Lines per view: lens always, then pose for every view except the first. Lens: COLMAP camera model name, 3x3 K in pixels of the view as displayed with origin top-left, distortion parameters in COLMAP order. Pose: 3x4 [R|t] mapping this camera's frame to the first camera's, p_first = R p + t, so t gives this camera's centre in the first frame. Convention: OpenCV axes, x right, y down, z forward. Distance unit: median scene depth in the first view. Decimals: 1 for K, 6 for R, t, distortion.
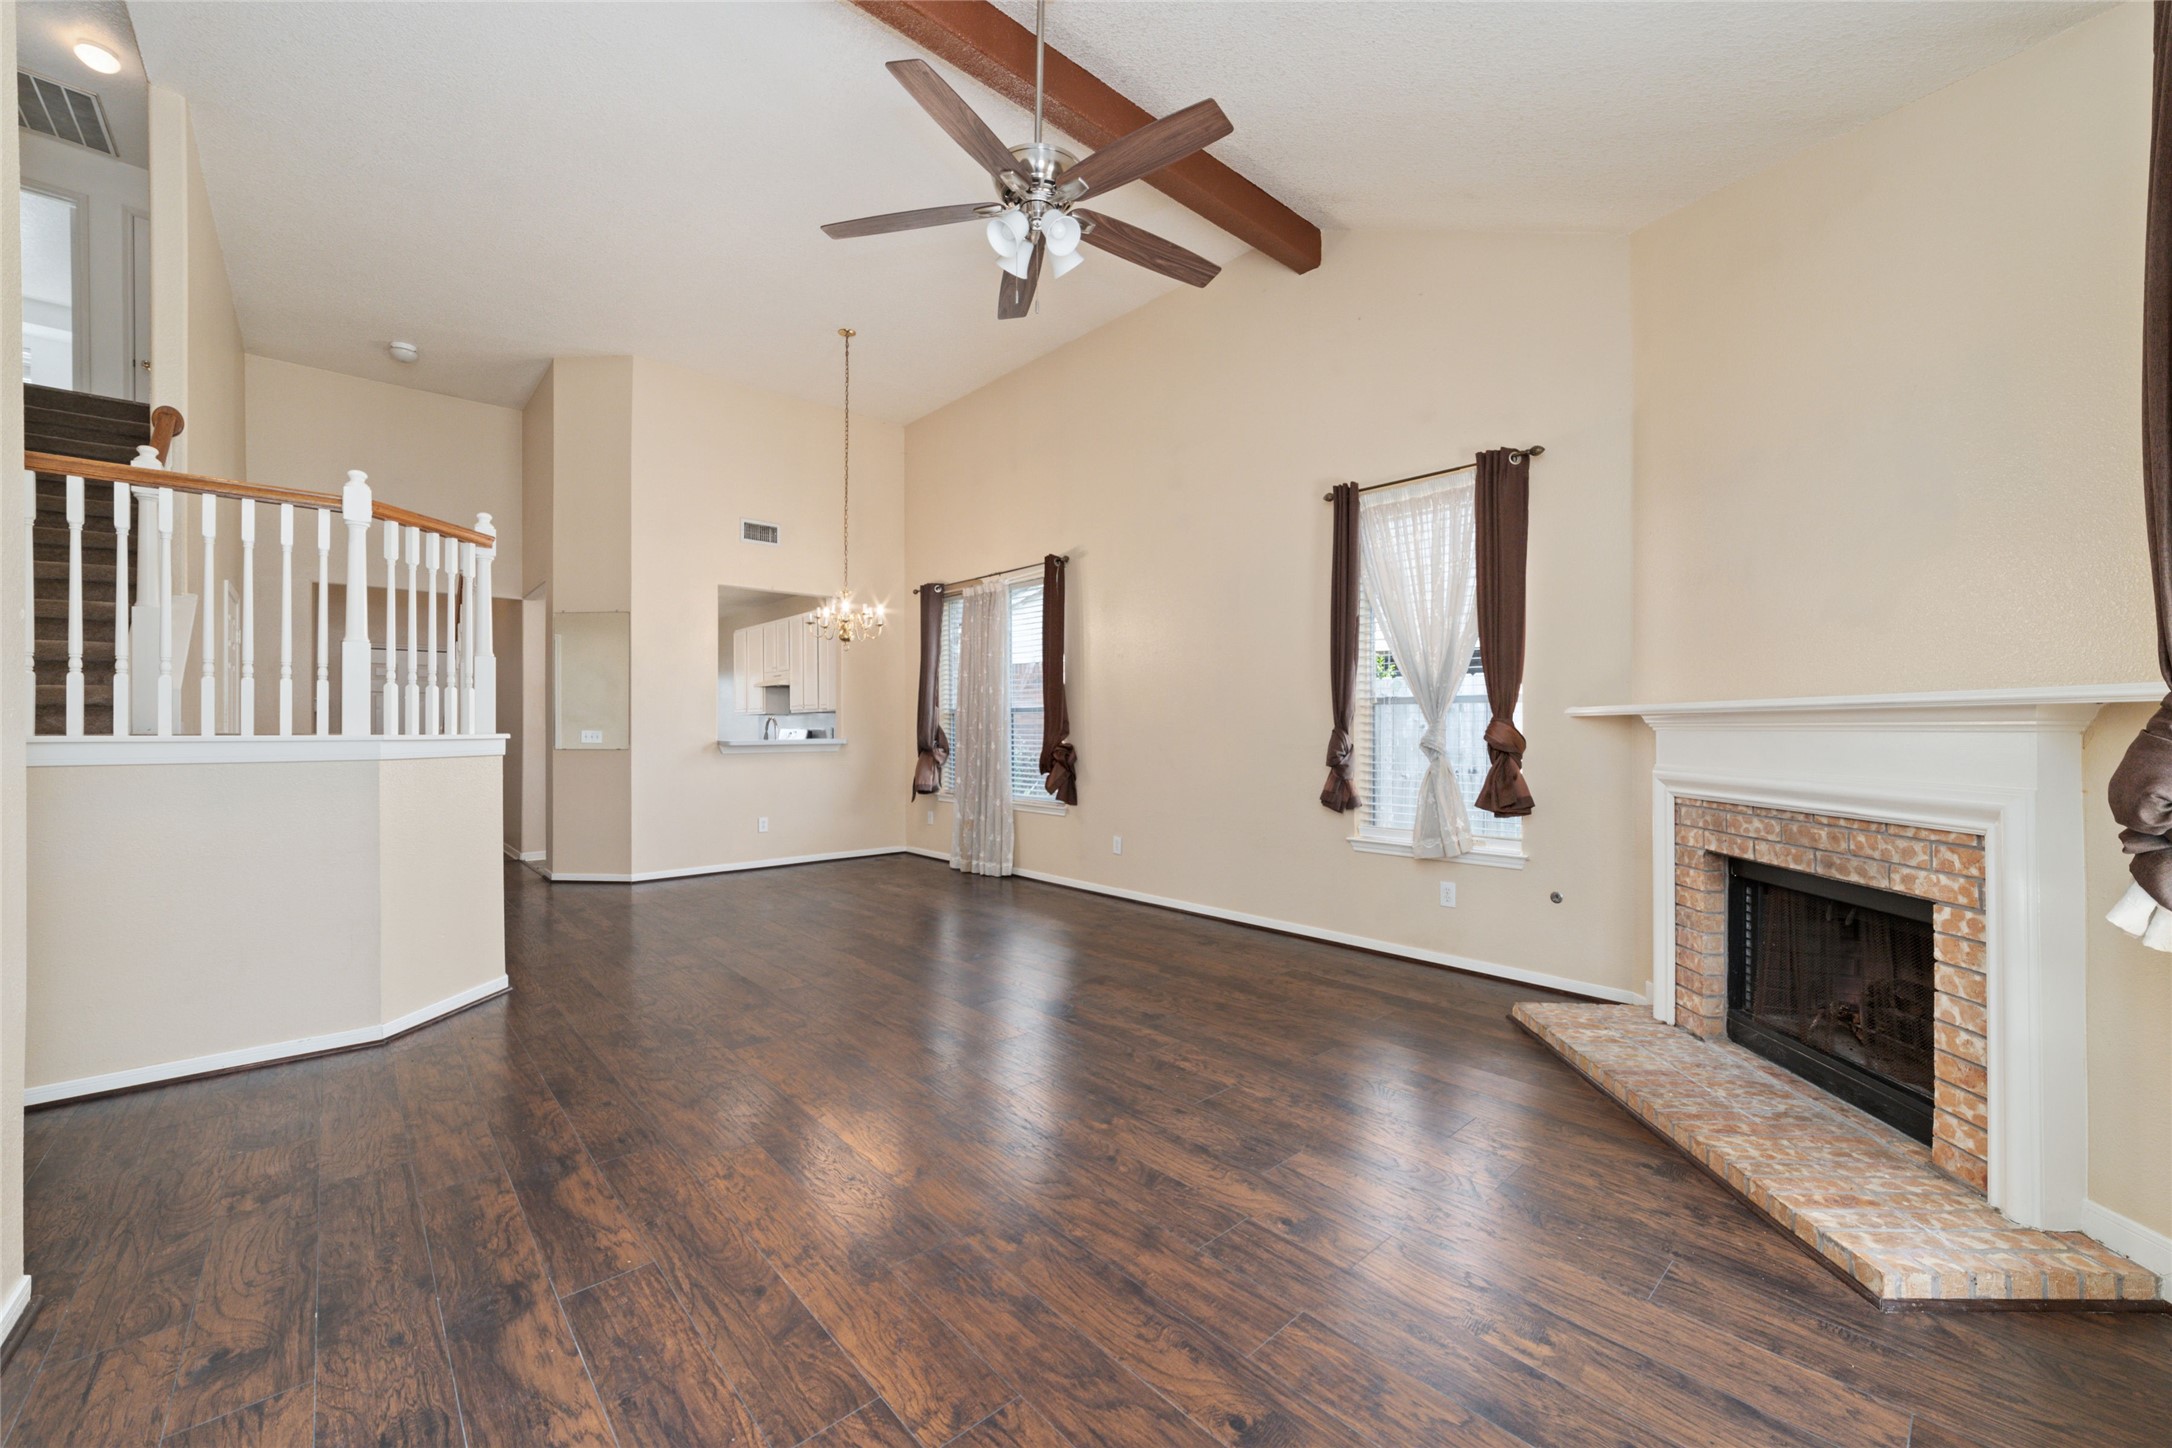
lens RADIAL K [[860.5, 0, 1088.0], [0, 860.5, 724.0], [0, 0, 1]] dist [-0.015129, 0.001096]
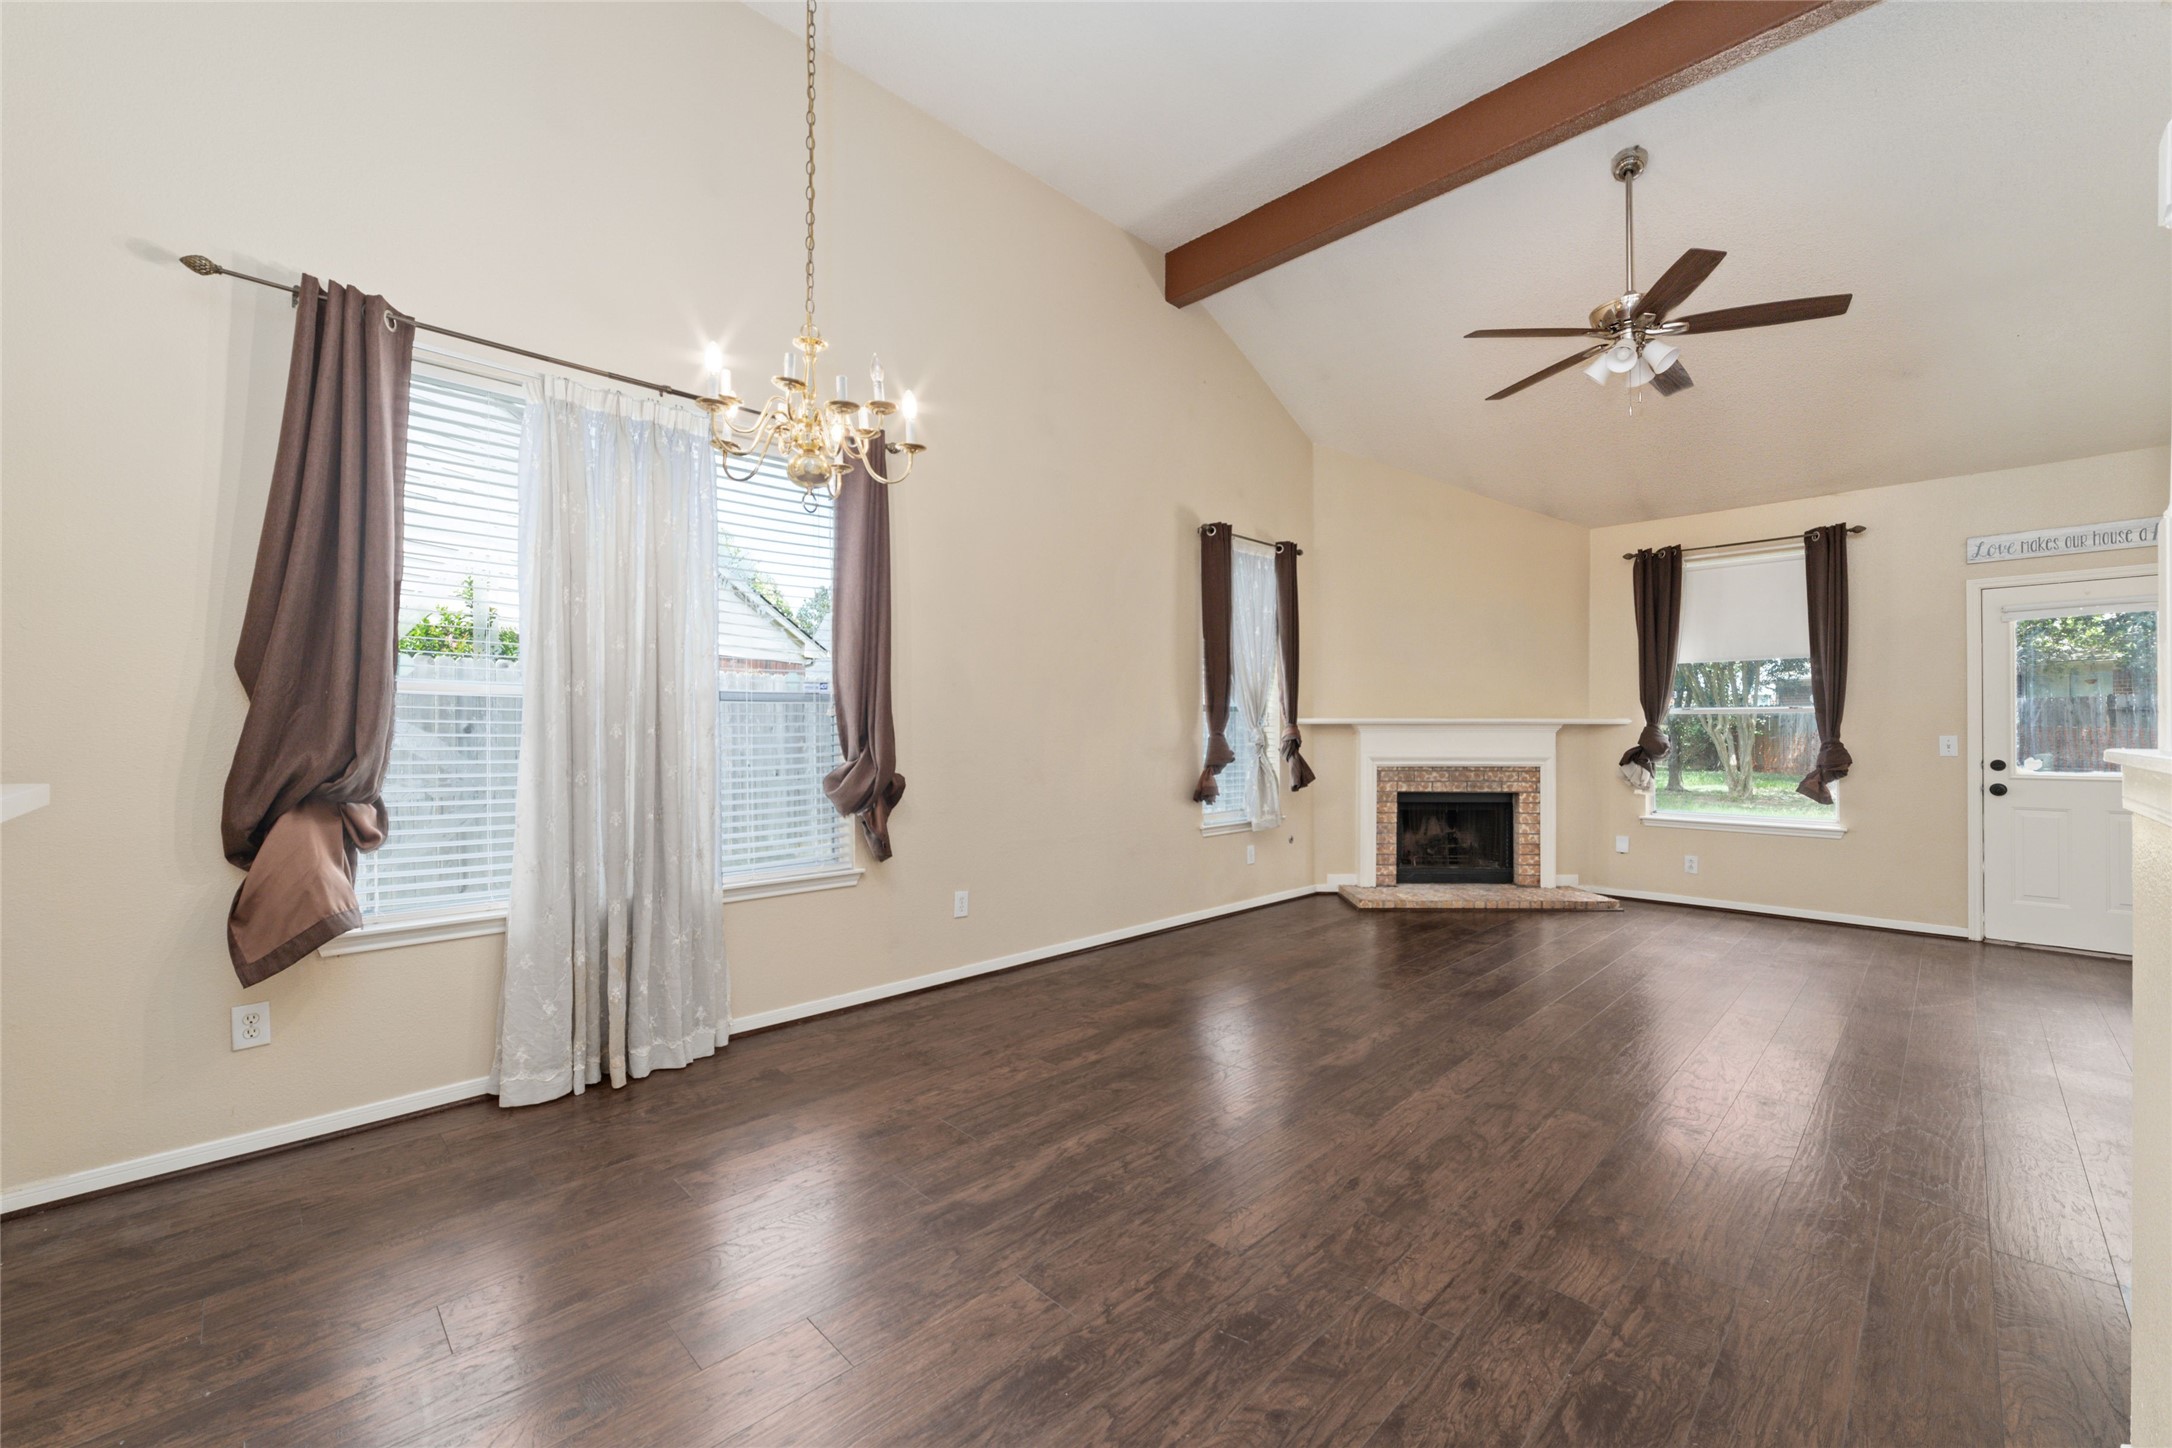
lens RADIAL K [[860.5, 0, 1079.7], [0, 860.5, 727.7], [0, 0, 1]] dist [-0.015129, 0.001096]
pose [[-0.039315, 0.006083, 0.999208, -1.376286], [-0.002323, 0.999978, -0.006179, 0.011114], [-0.999224, -0.002564, -0.039300, 1.968438]]
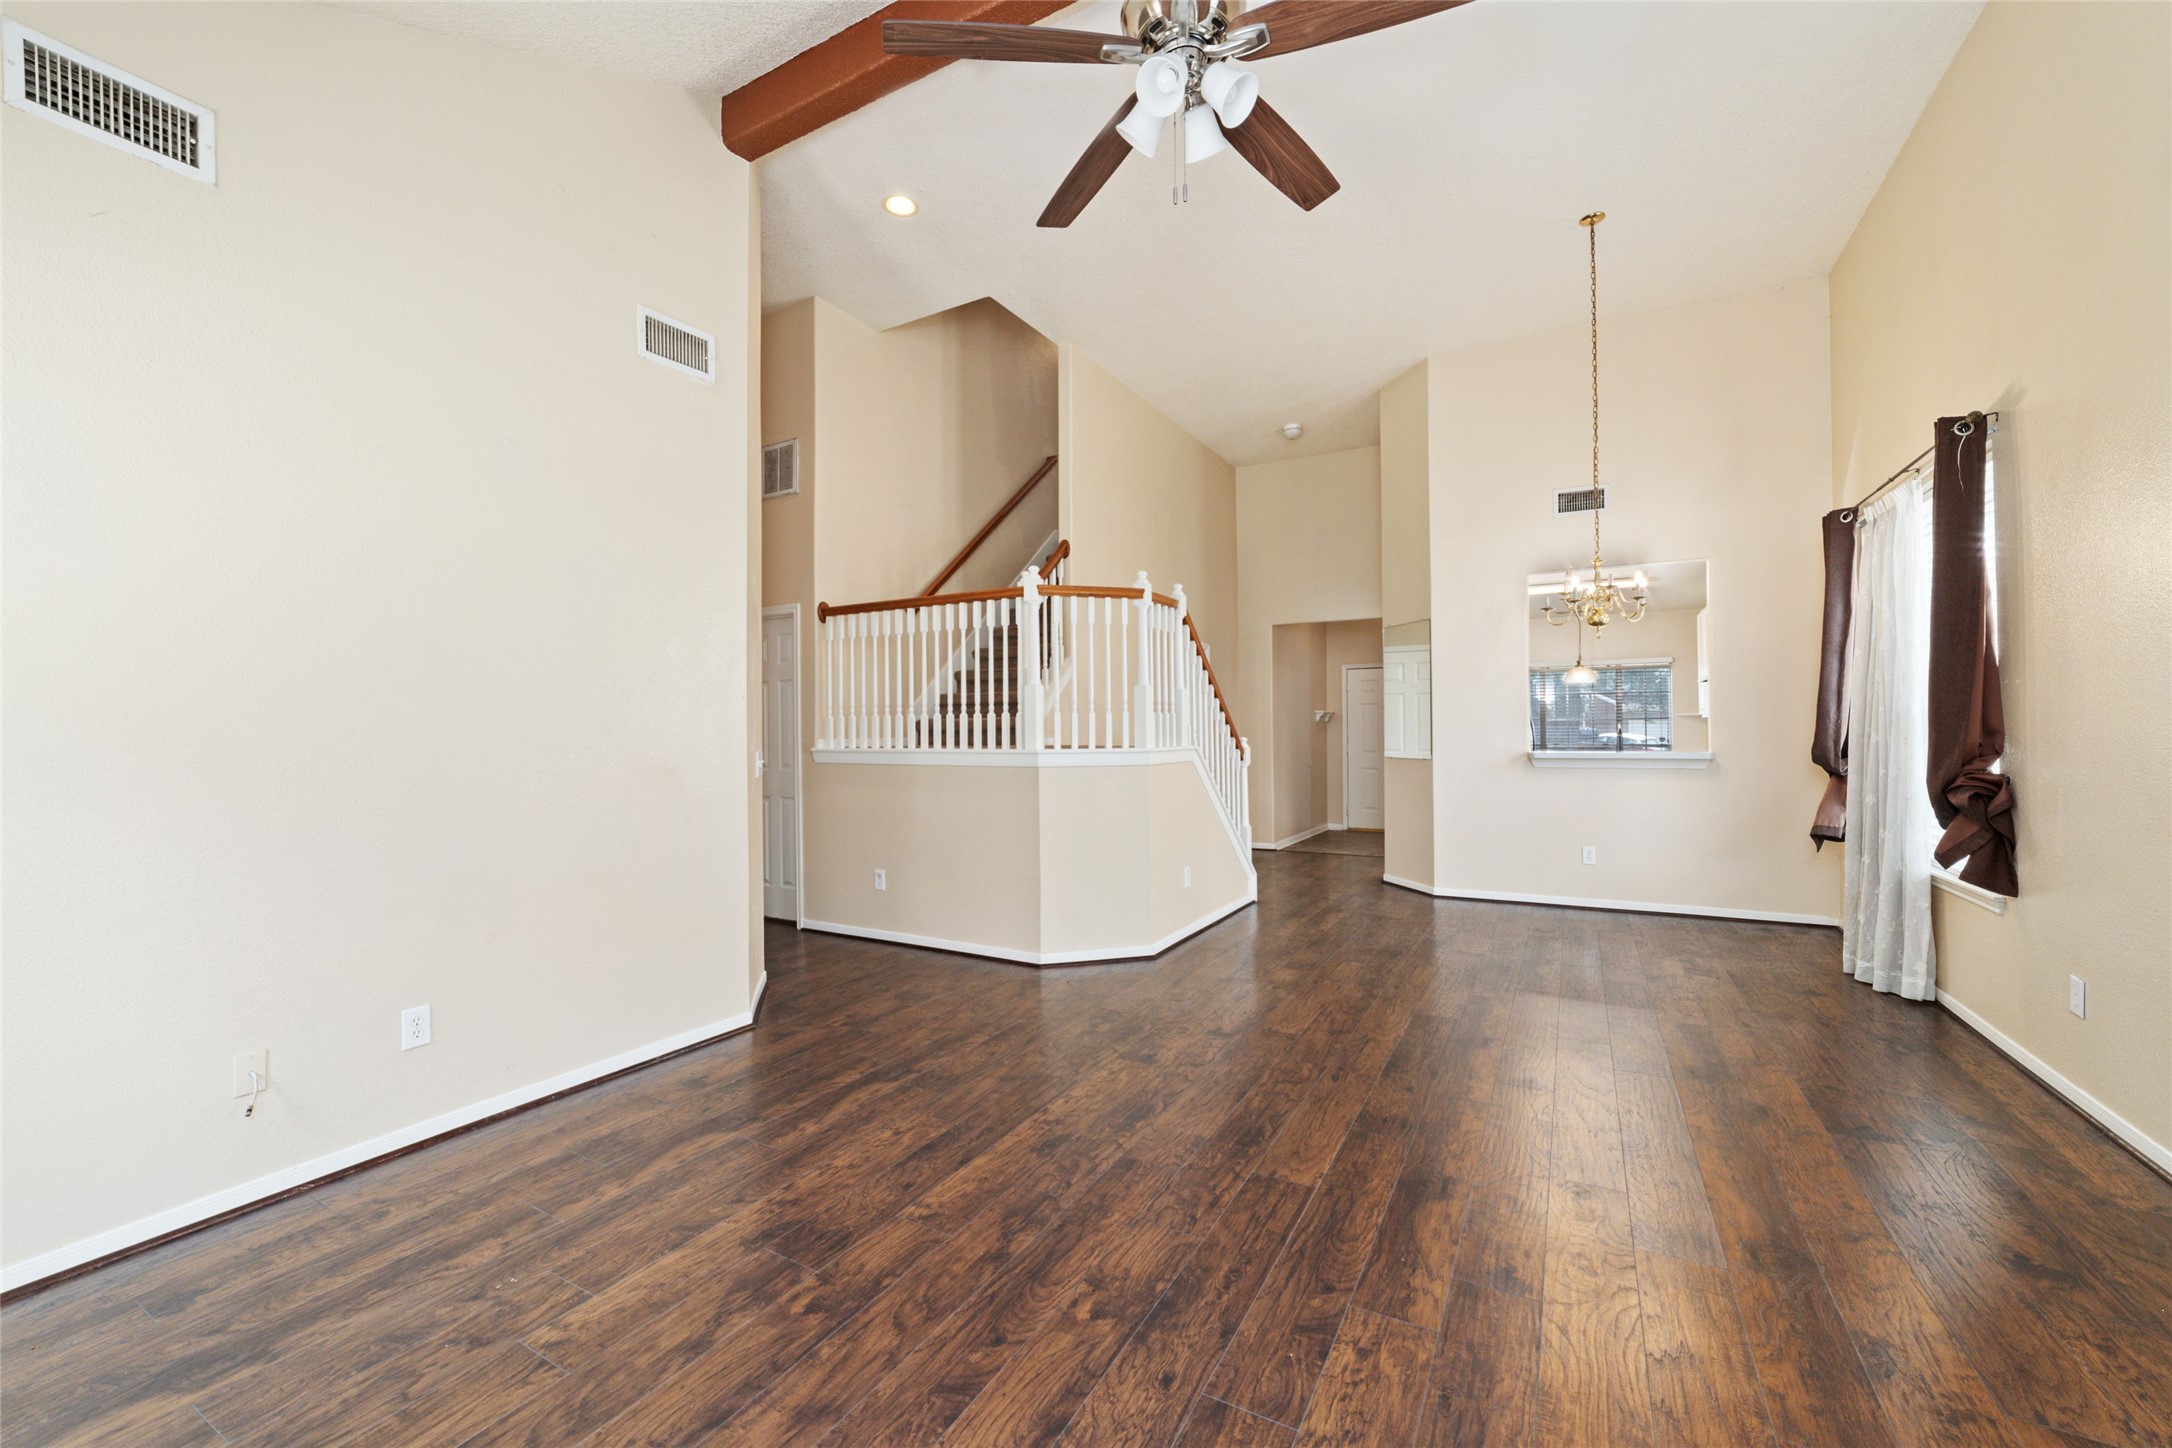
lens RADIAL K [[860.5, 0, 1074.2], [0, 860.5, 740.4], [0, 0, 1]] dist [-0.015129, 0.001096]
pose [[0.306191, 0.008336, -0.951934, 0.639038], [0.013075, 0.999831, 0.012961, -0.025572], [0.951880, -0.016415, 0.306030, 0.708475]]
